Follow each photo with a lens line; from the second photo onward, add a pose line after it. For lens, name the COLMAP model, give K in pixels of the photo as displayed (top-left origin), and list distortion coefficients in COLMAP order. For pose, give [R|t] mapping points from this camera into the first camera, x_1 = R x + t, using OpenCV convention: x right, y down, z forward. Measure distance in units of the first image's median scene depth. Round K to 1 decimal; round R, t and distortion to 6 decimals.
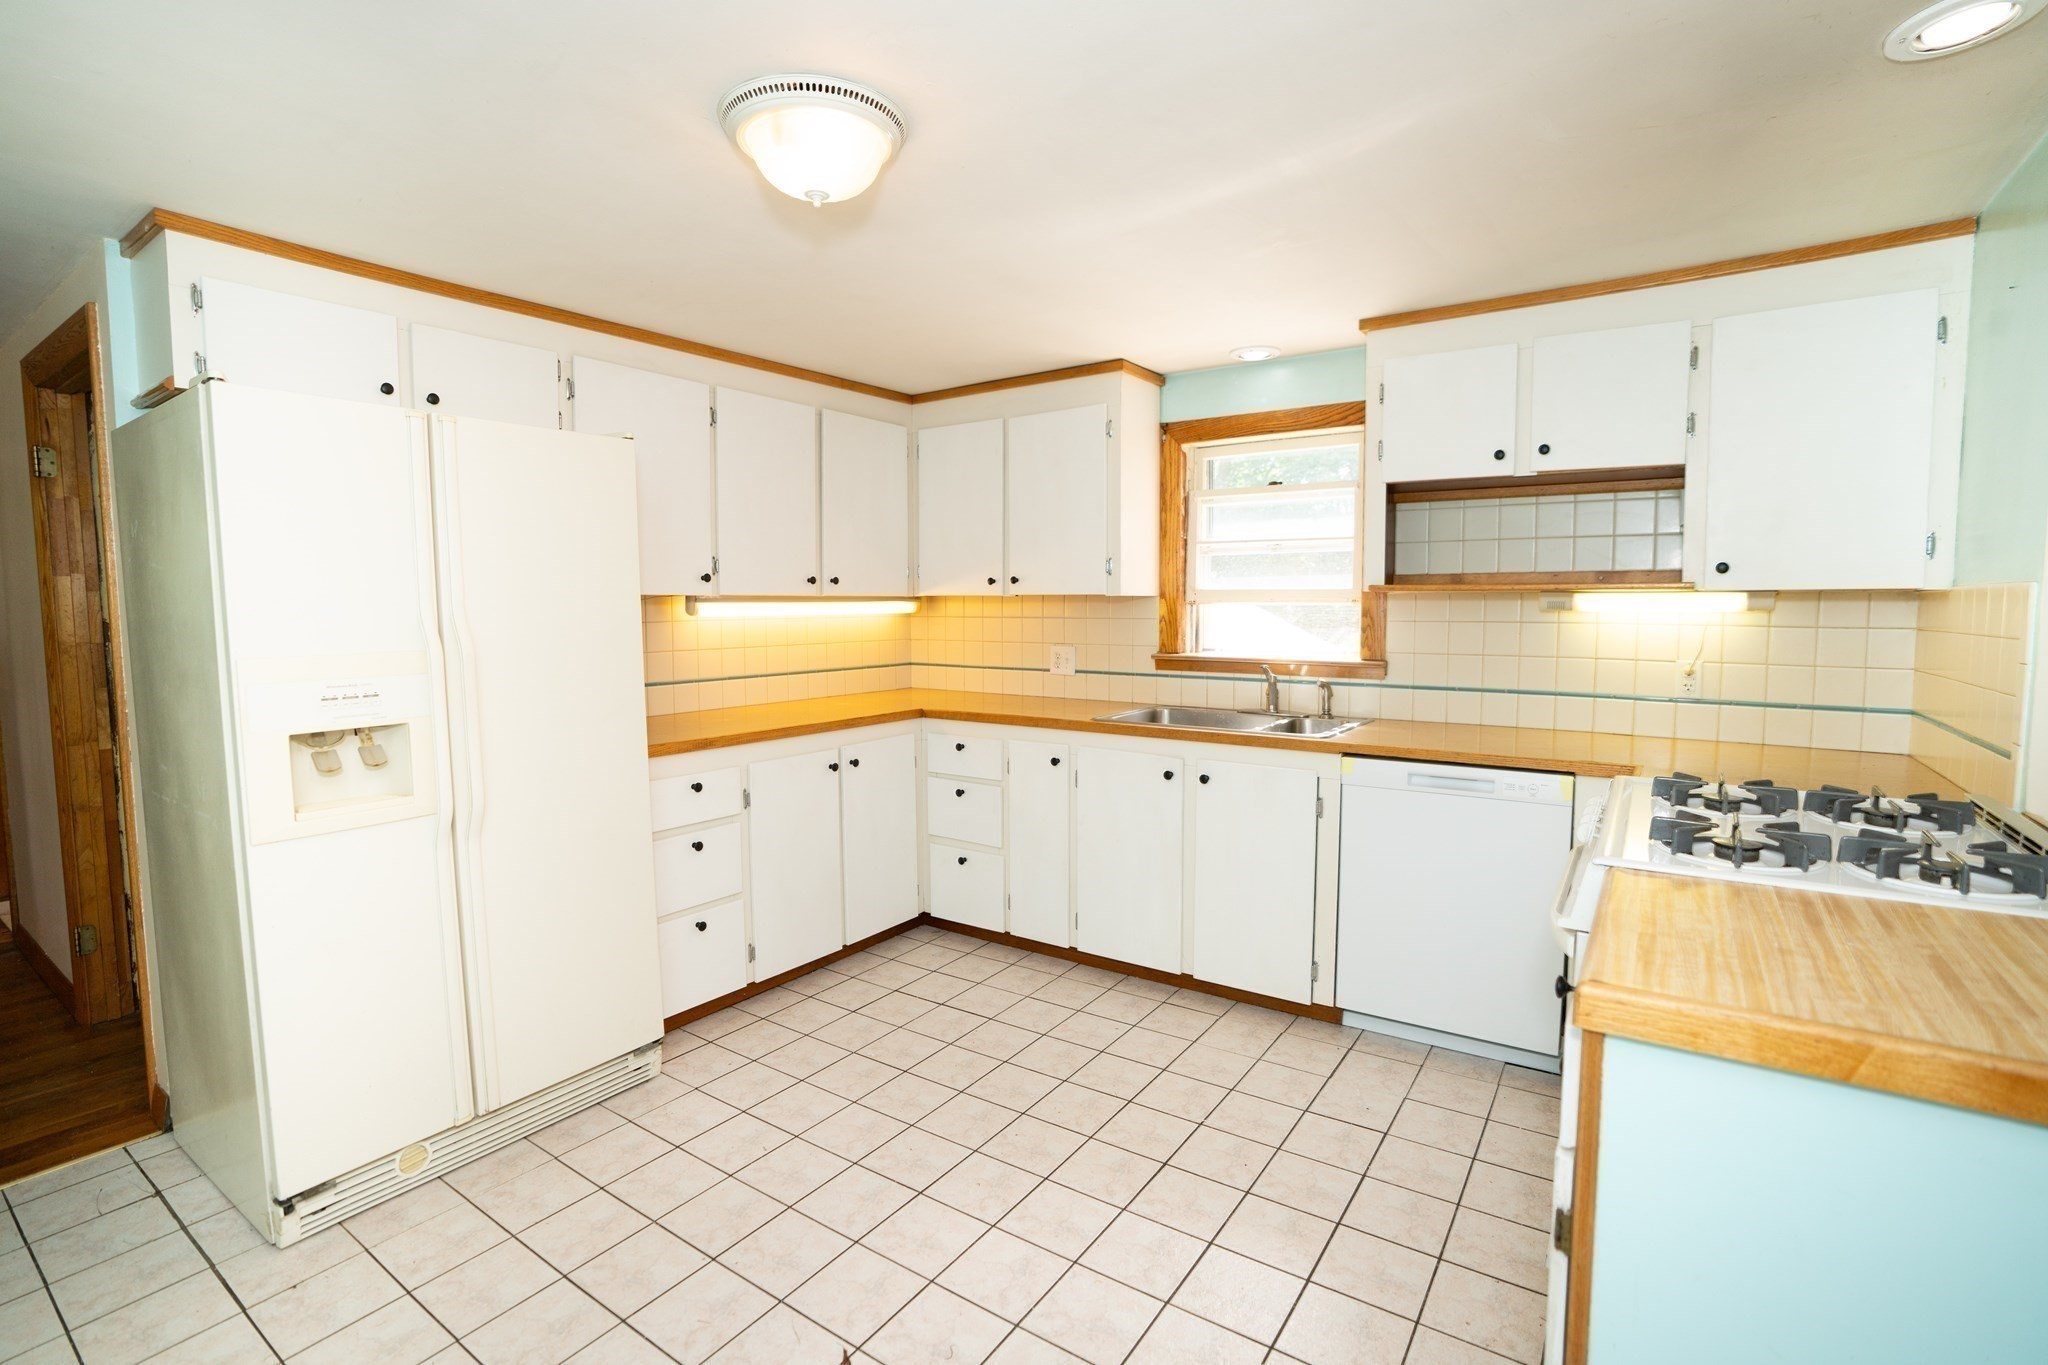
lens RADIAL K [[945.9, 0, 1022.9], [0, 945.9, 676.0], [0, 0, 1]] dist [-0.072560, 0.029323]
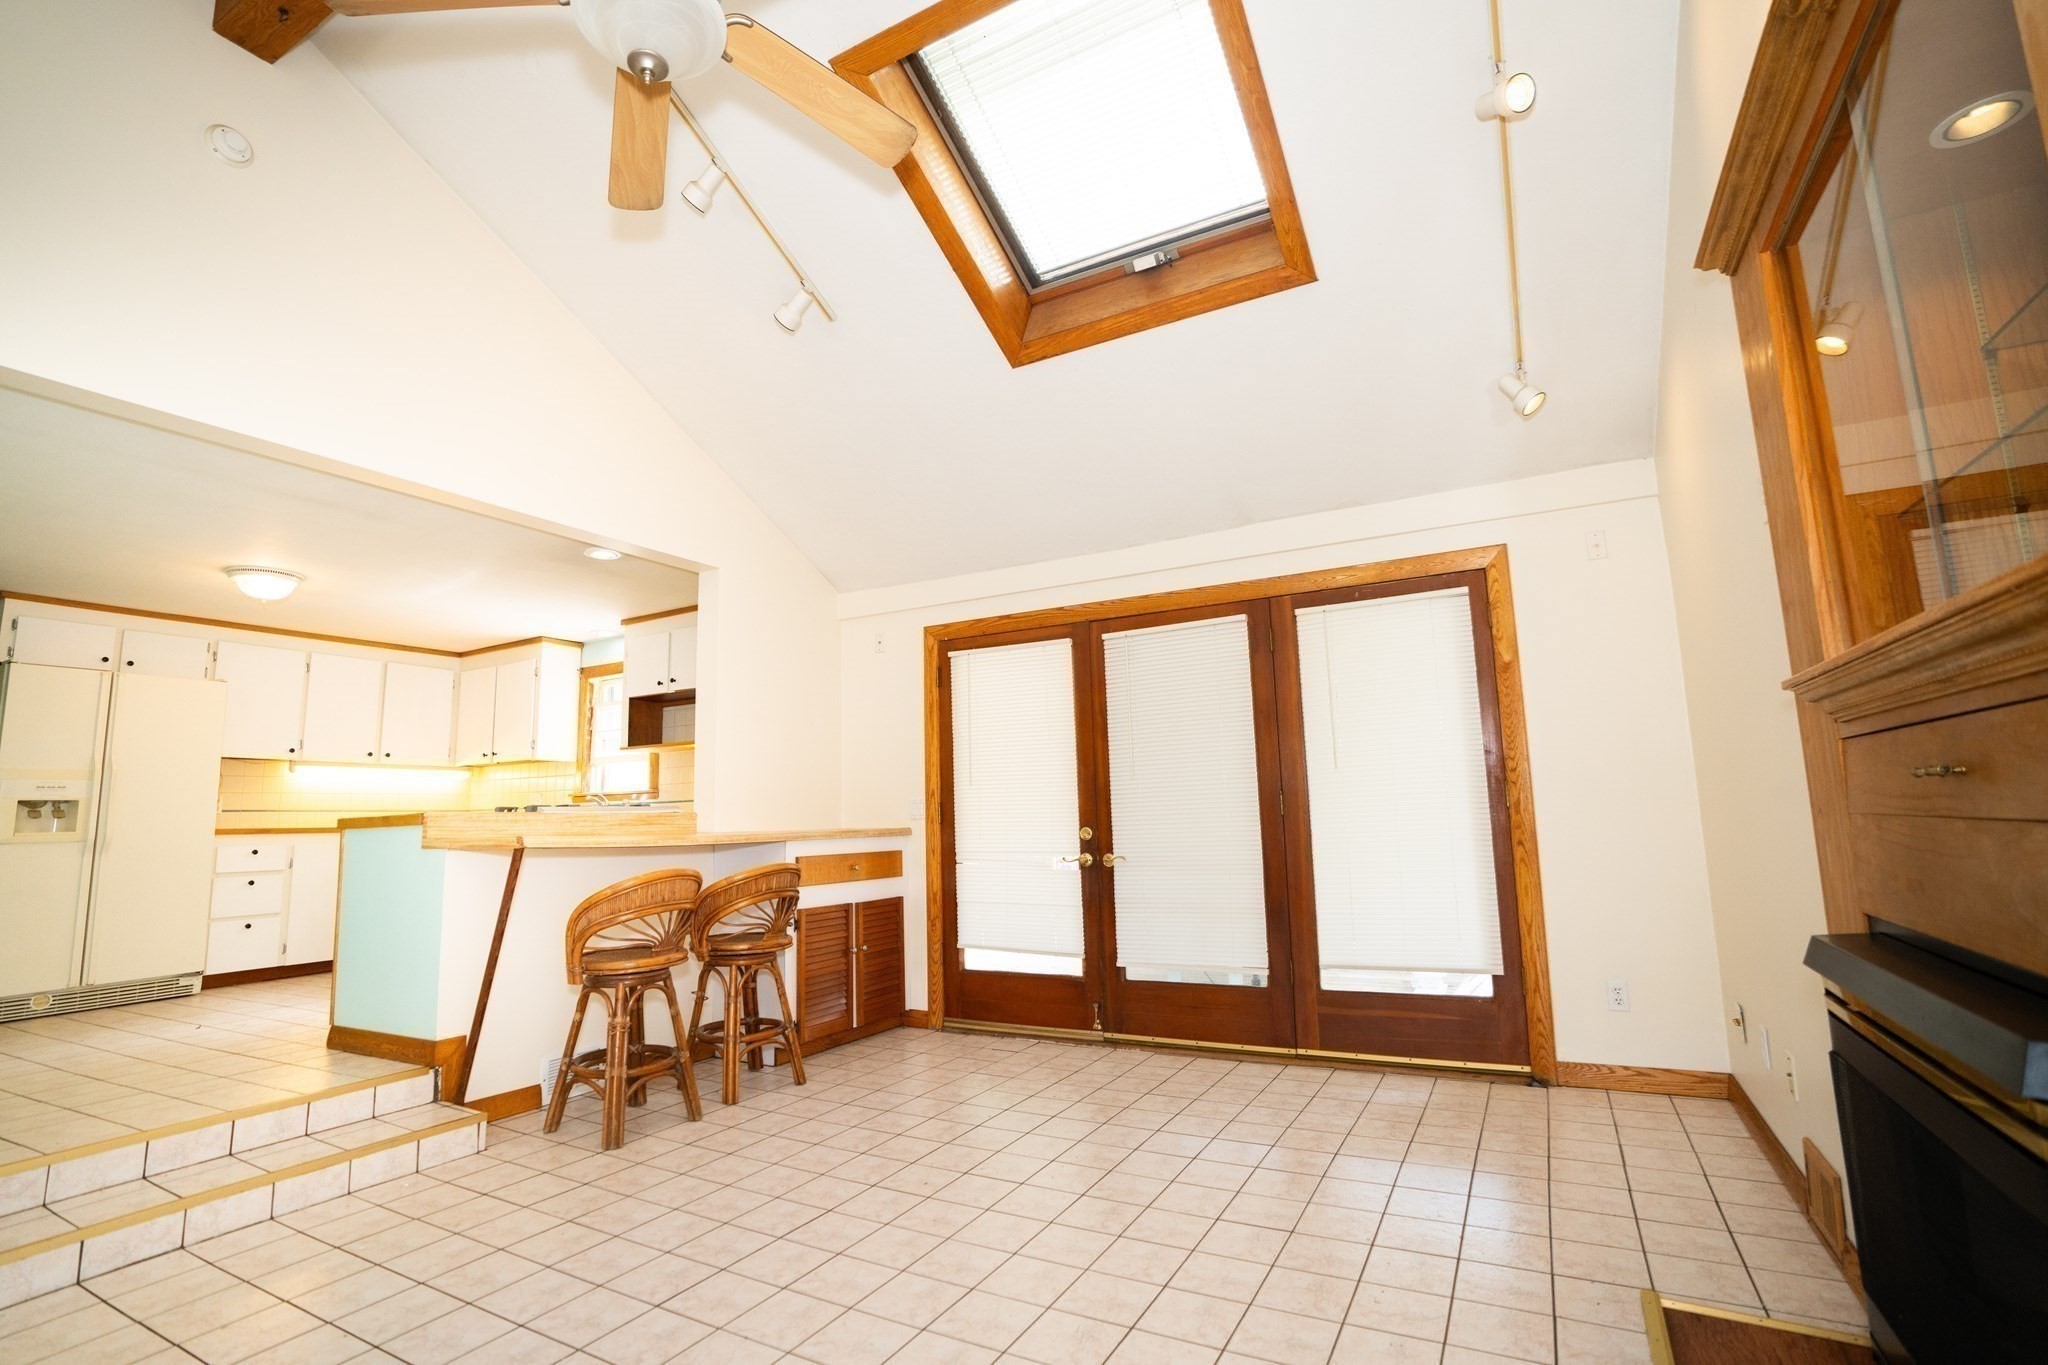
lens RADIAL K [[945.9, 0, 1022.9], [0, 945.9, 676.0], [0, 0, 1]] dist [-0.072560, 0.029323]
pose [[0.994811, -0.009907, 0.101255, 0.916902], [0.033147, 0.972504, -0.230515, 0.217435], [-0.096187, 0.232675, 0.967786, -0.941520]]
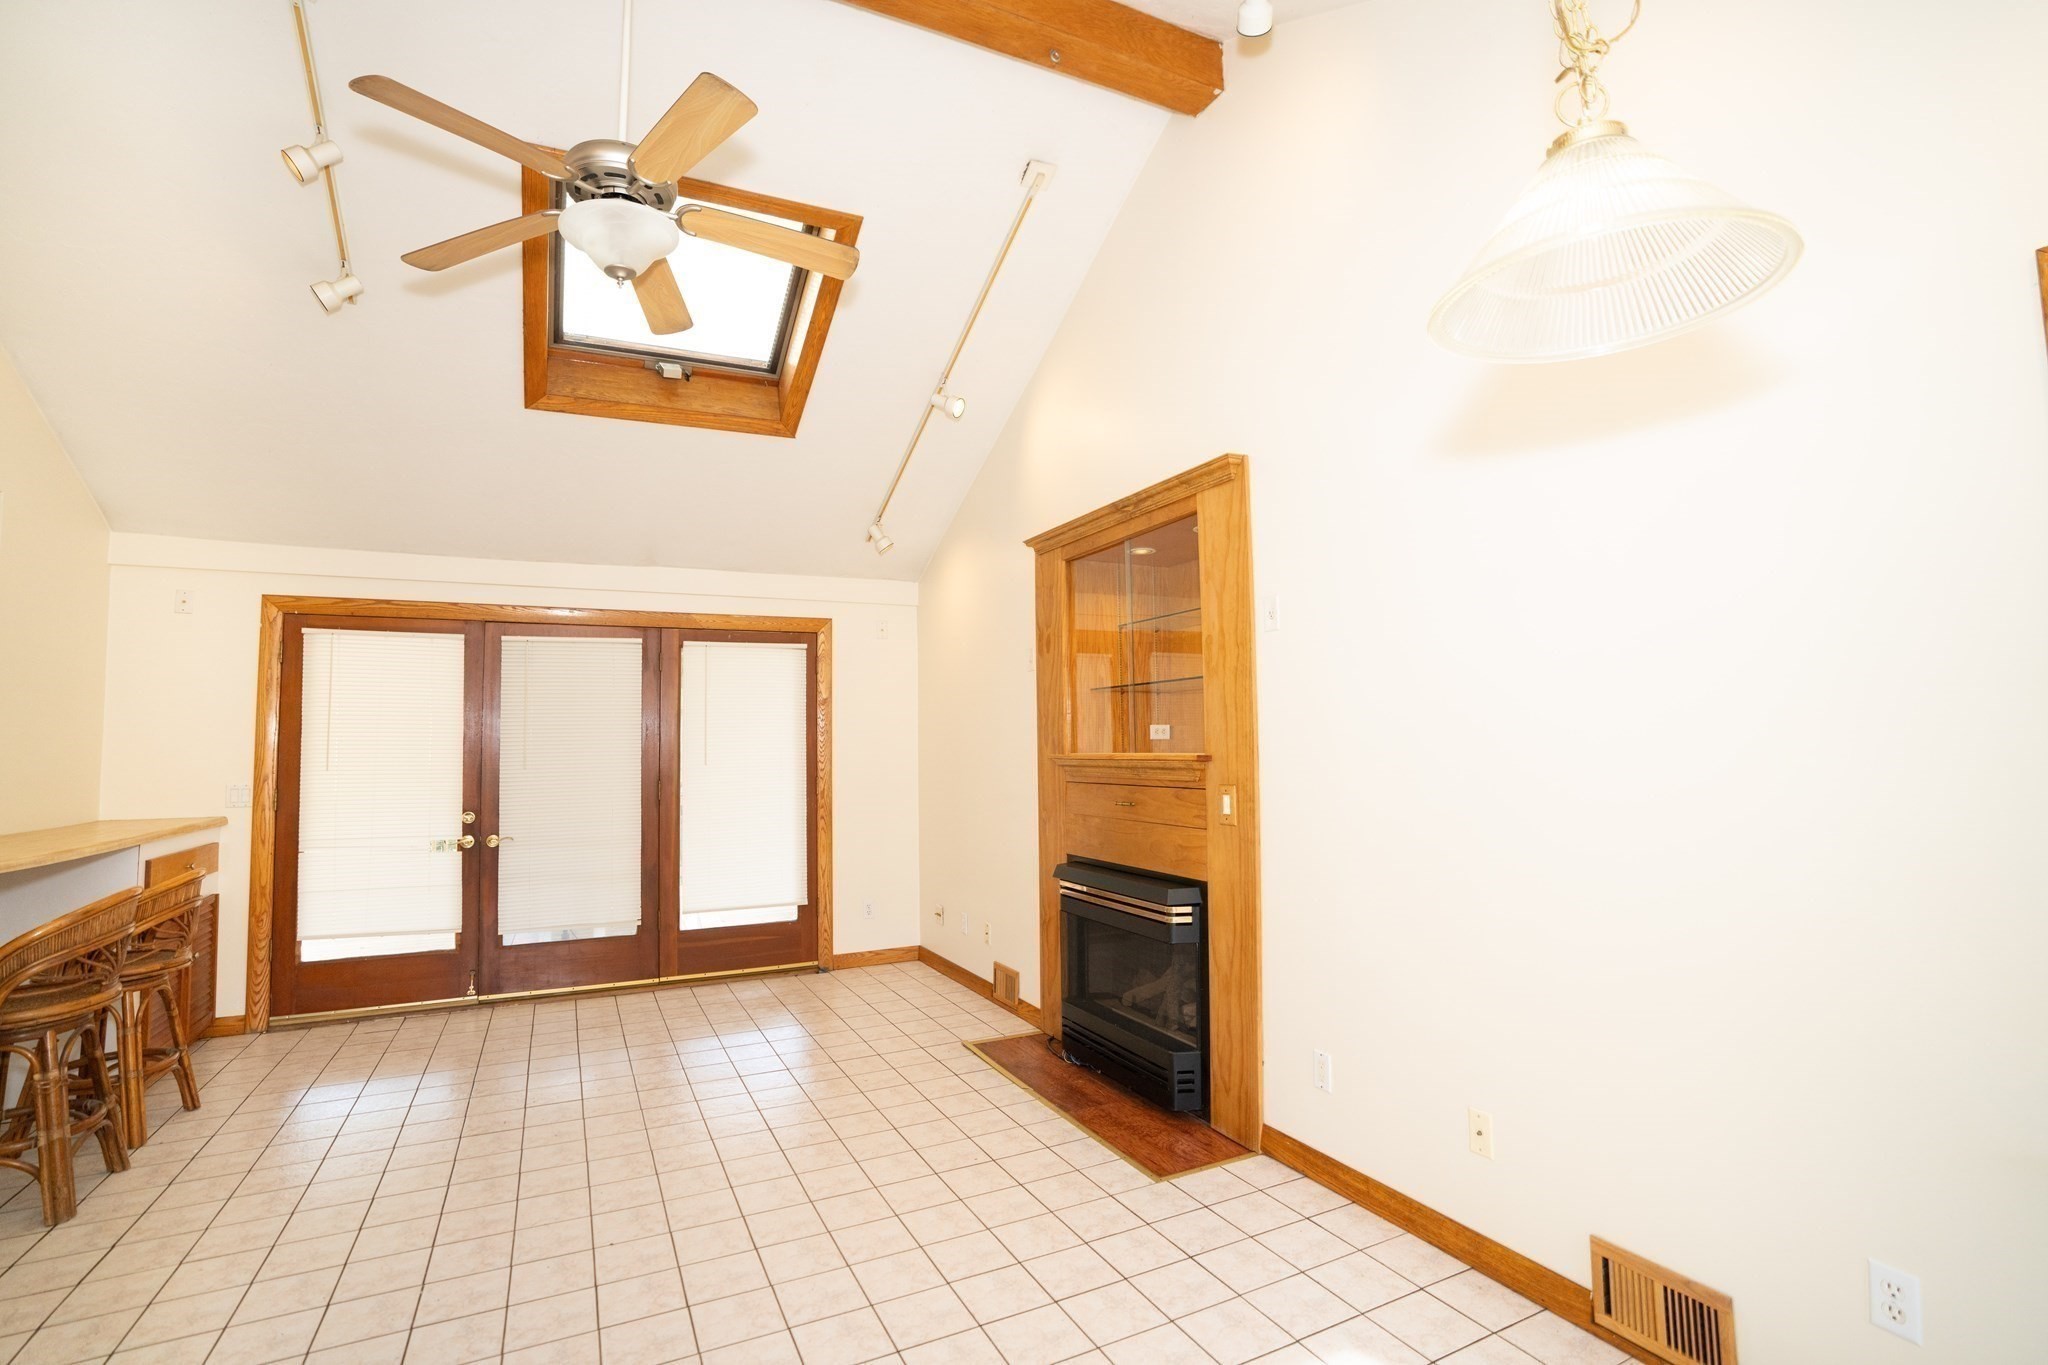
lens RADIAL K [[959.9, 0, 1024.2], [0, 959.9, 675.8], [0, 0, 1]] dist [-0.075353, 0.033057]
pose [[0.481374, 0.055512, 0.874756, 0.251286], [0.087431, 0.989974, -0.110937, 0.144661], [-0.872144, 0.129883, 0.471694, -1.059520]]
